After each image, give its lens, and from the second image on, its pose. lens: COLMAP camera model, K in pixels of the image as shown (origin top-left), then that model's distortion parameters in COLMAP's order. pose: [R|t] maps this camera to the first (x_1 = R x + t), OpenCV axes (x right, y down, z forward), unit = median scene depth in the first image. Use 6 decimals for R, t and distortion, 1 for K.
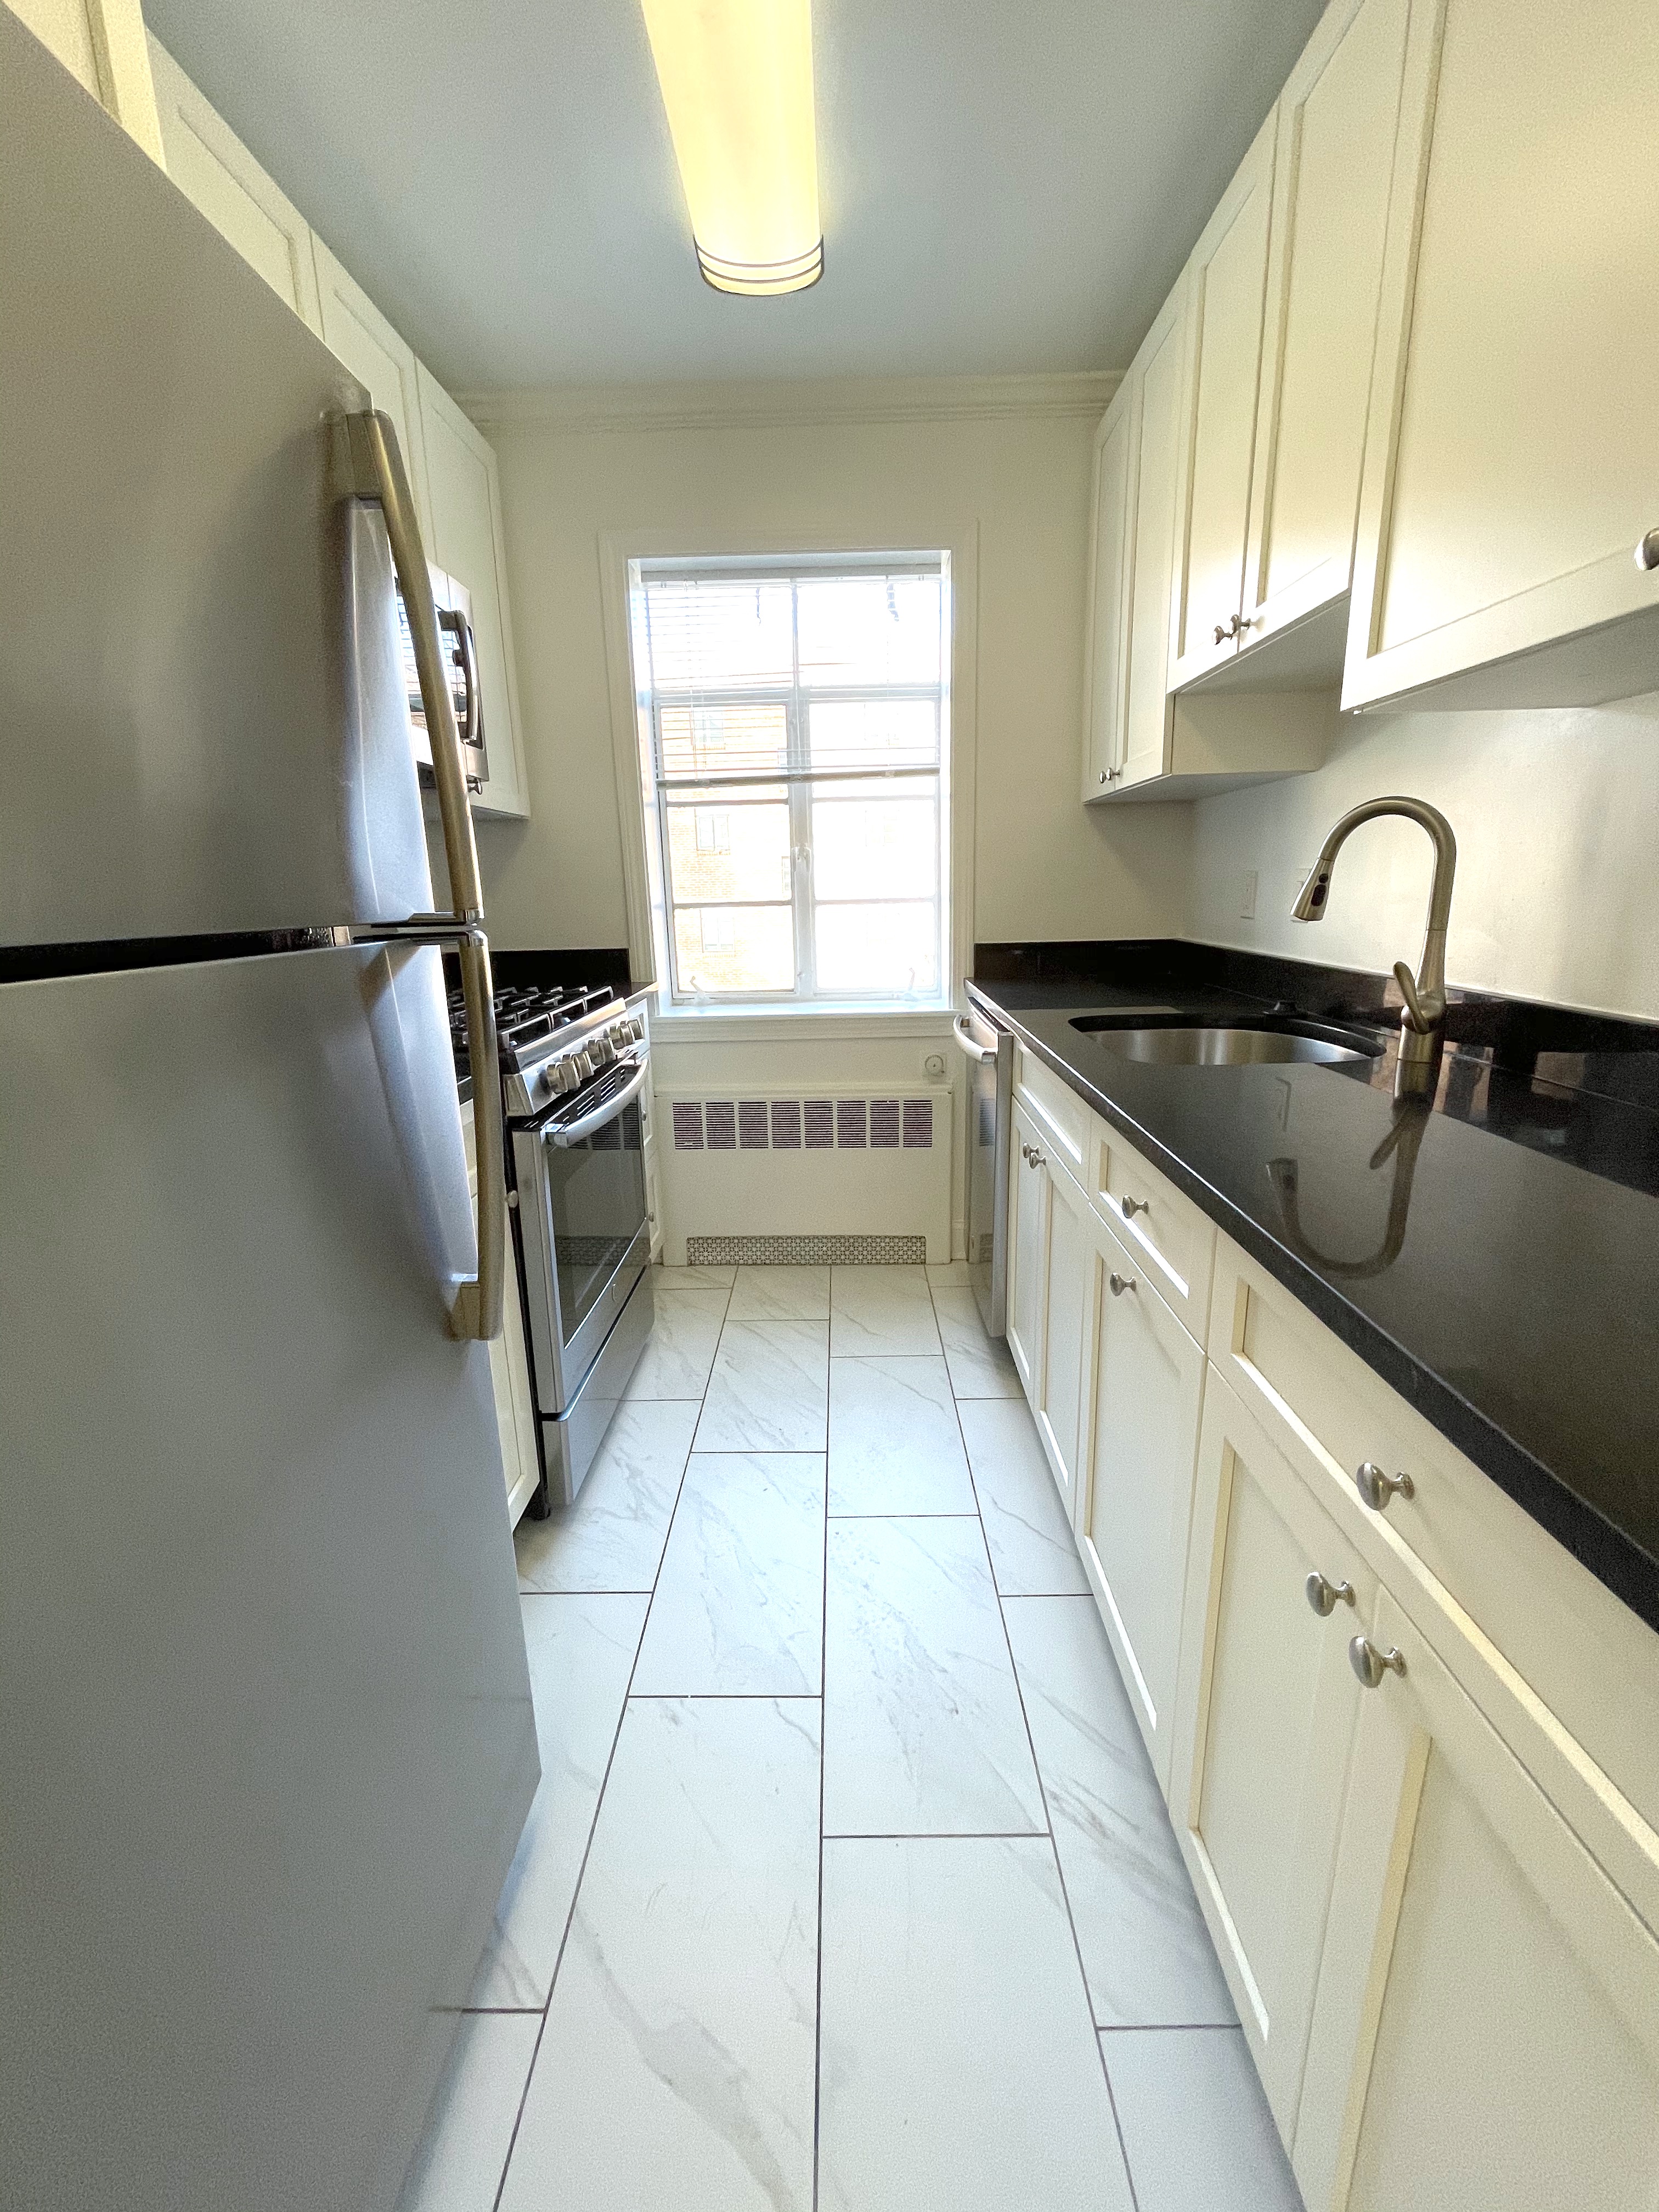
lens RADIAL K [[894.0, 0, 829.5], [0, 894.0, 1106.0], [0, 0, 1]] dist [-0.003480, -0.000204]
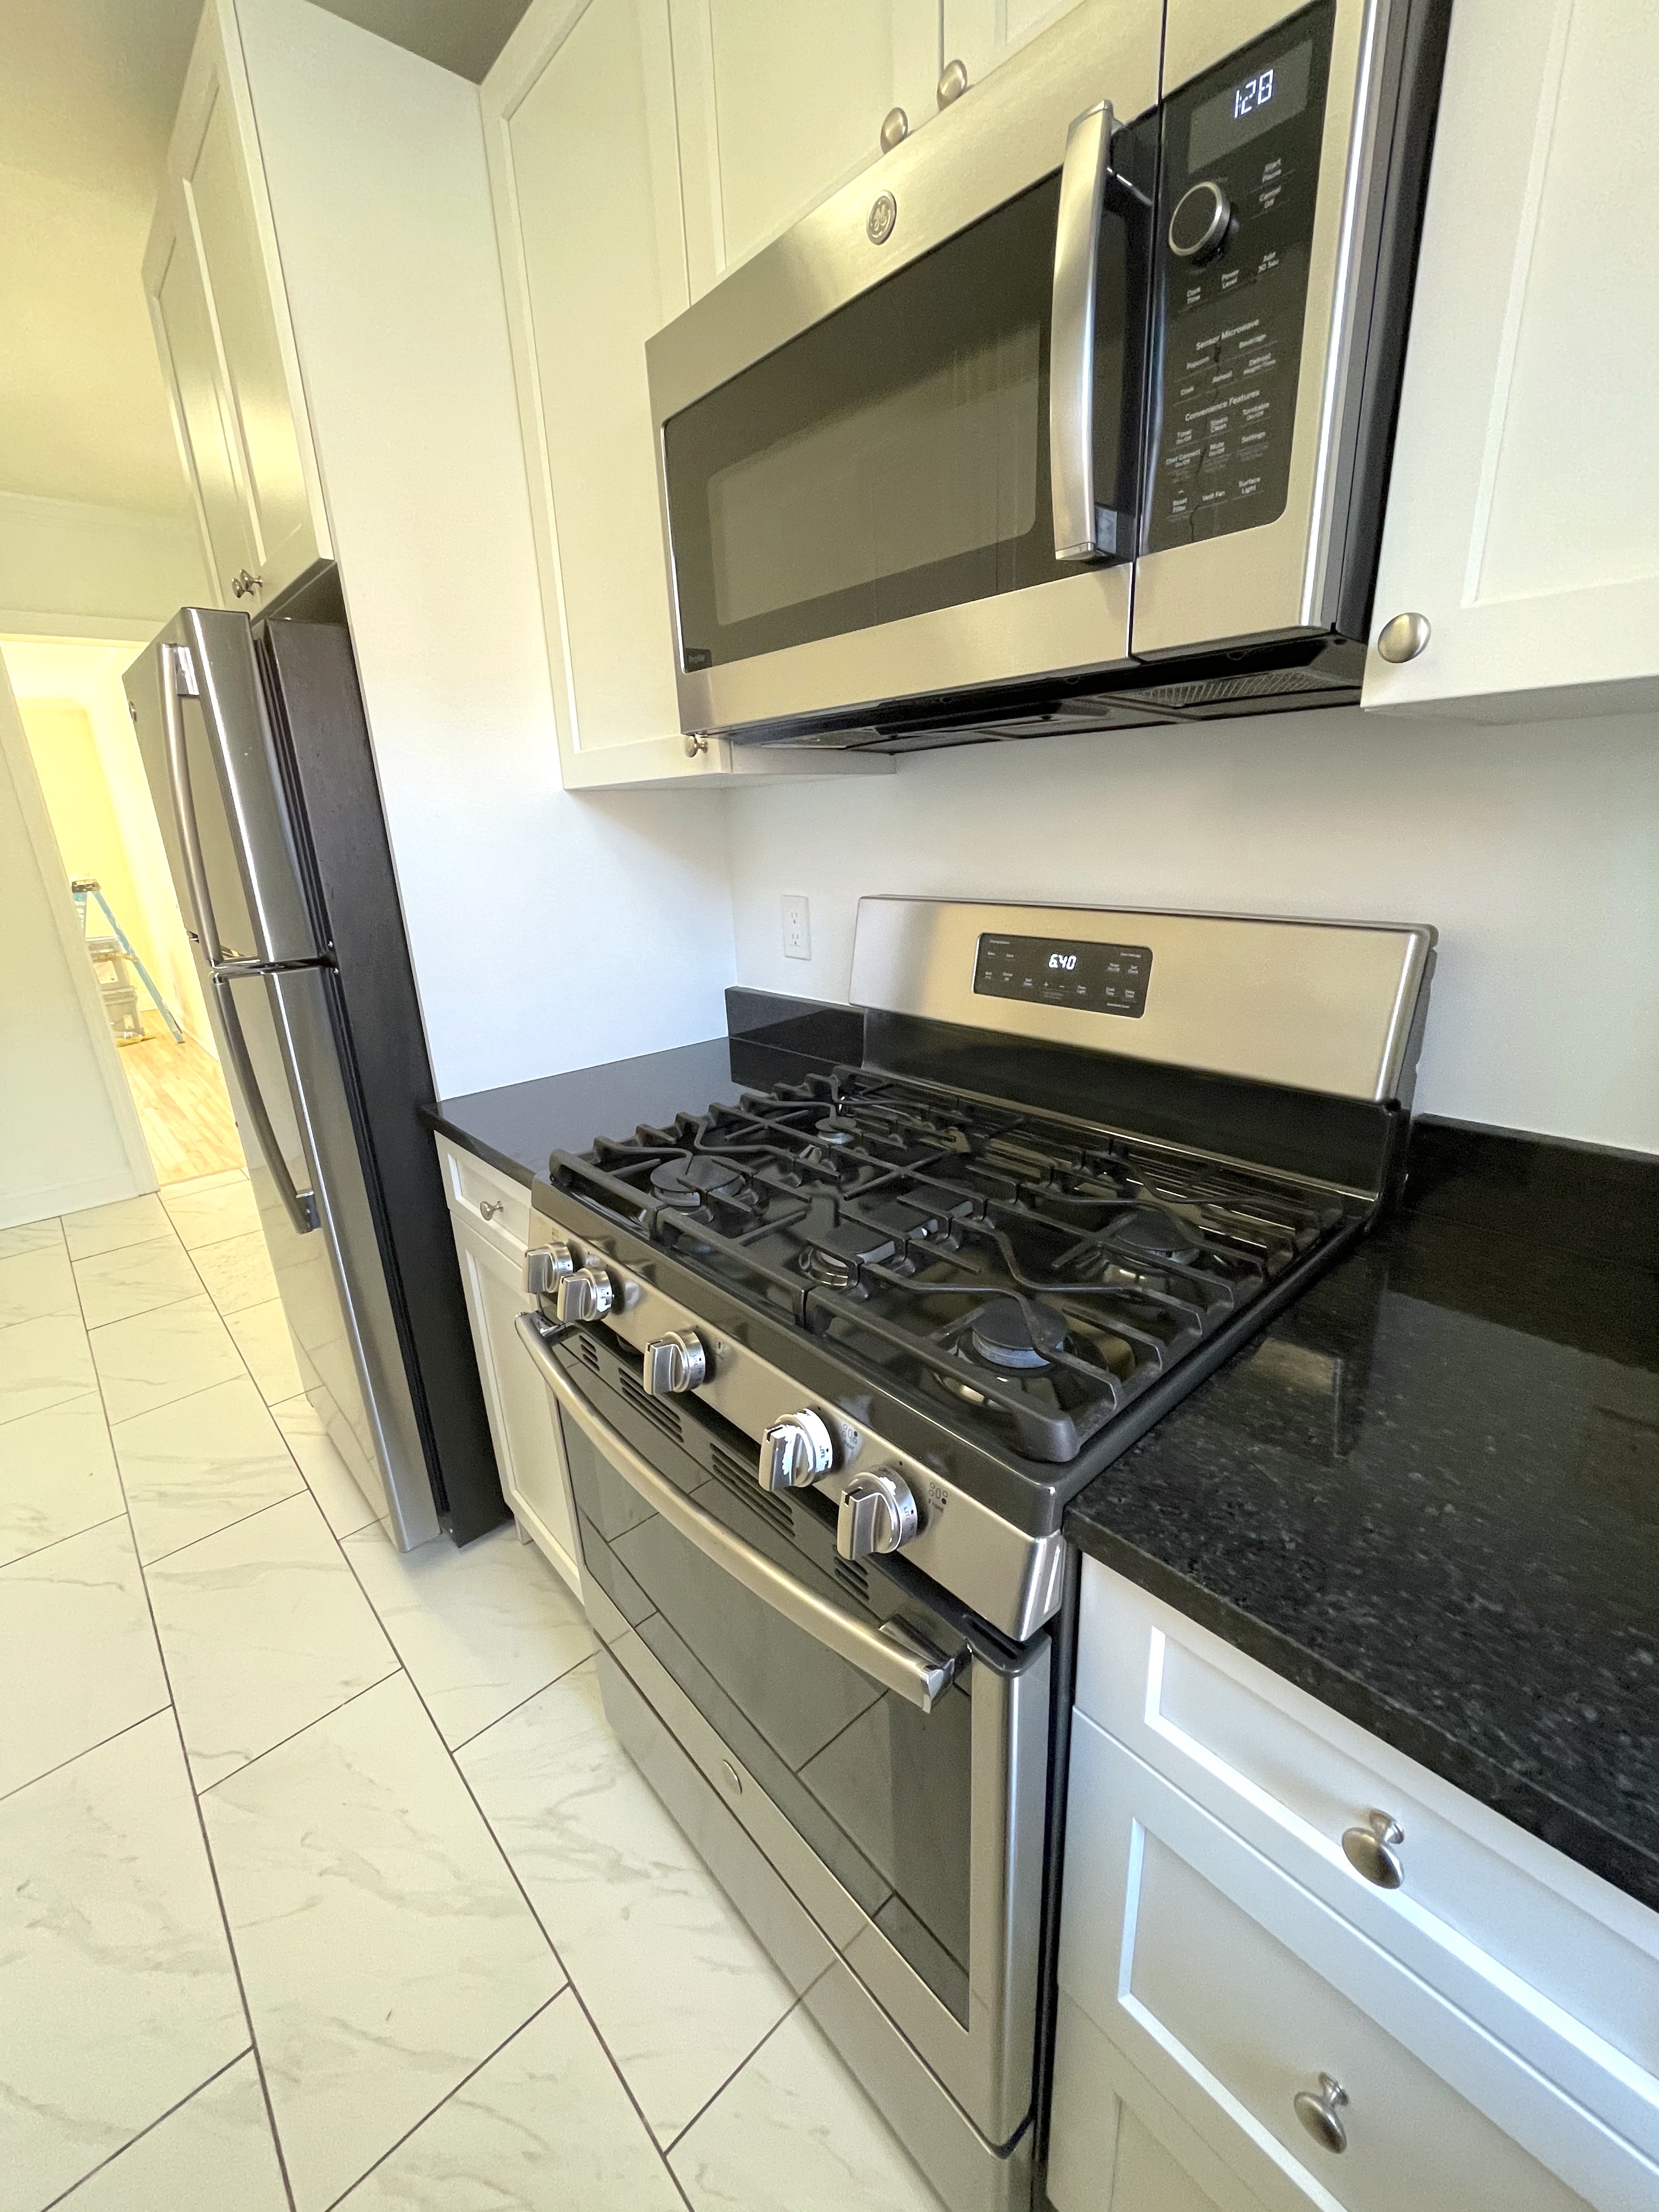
lens RADIAL K [[894.0, 0, 829.5], [0, 894.0, 1106.0], [0, 0, 1]] dist [-0.003480, -0.000204]
pose [[-0.728347, 0.261872, -0.633194, -0.051729], [-0.108064, 0.868624, 0.483543, -0.294708], [0.676634, 0.420612, -0.604361, 0.956824]]
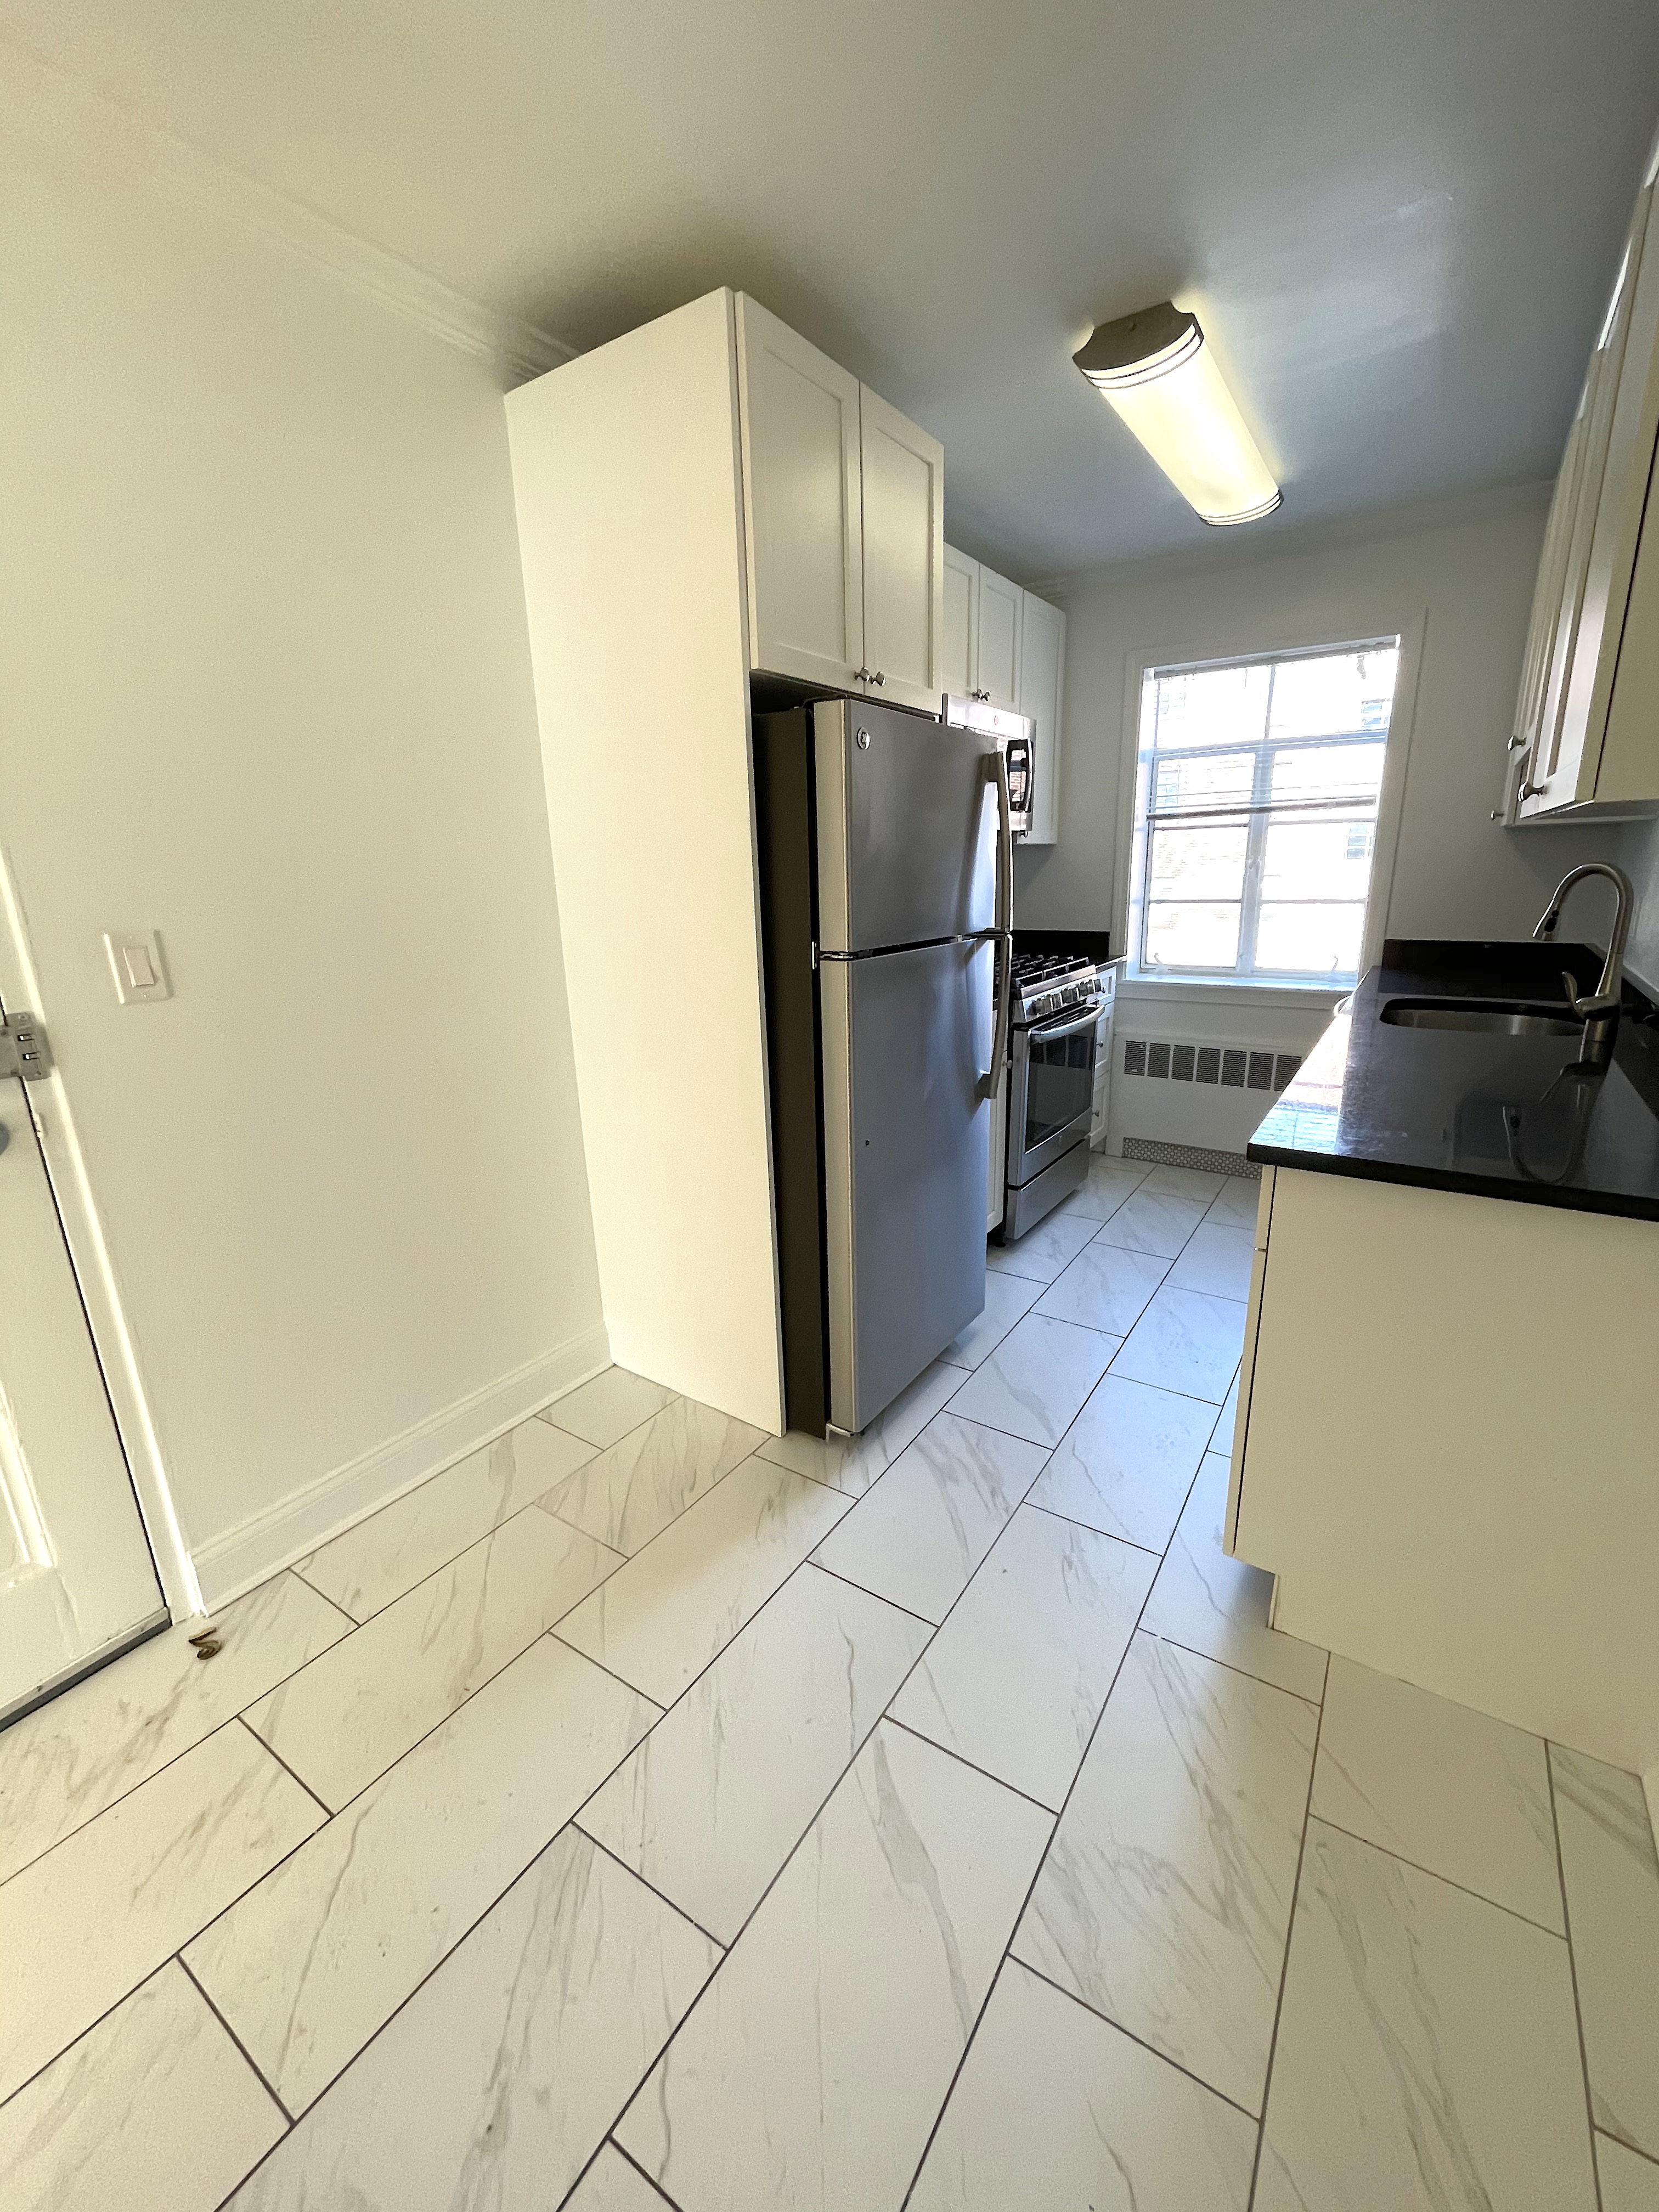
lens RADIAL K [[894.0, 0, 829.5], [0, 894.0, 1106.0], [0, 0, 1]] dist [-0.003480, -0.000204]
pose [[0.839320, 0.144745, -0.524013, 0.214753], [-0.123872, 0.989467, 0.074907, 0.058368], [0.529336, 0.002040, 0.848410, -0.526450]]
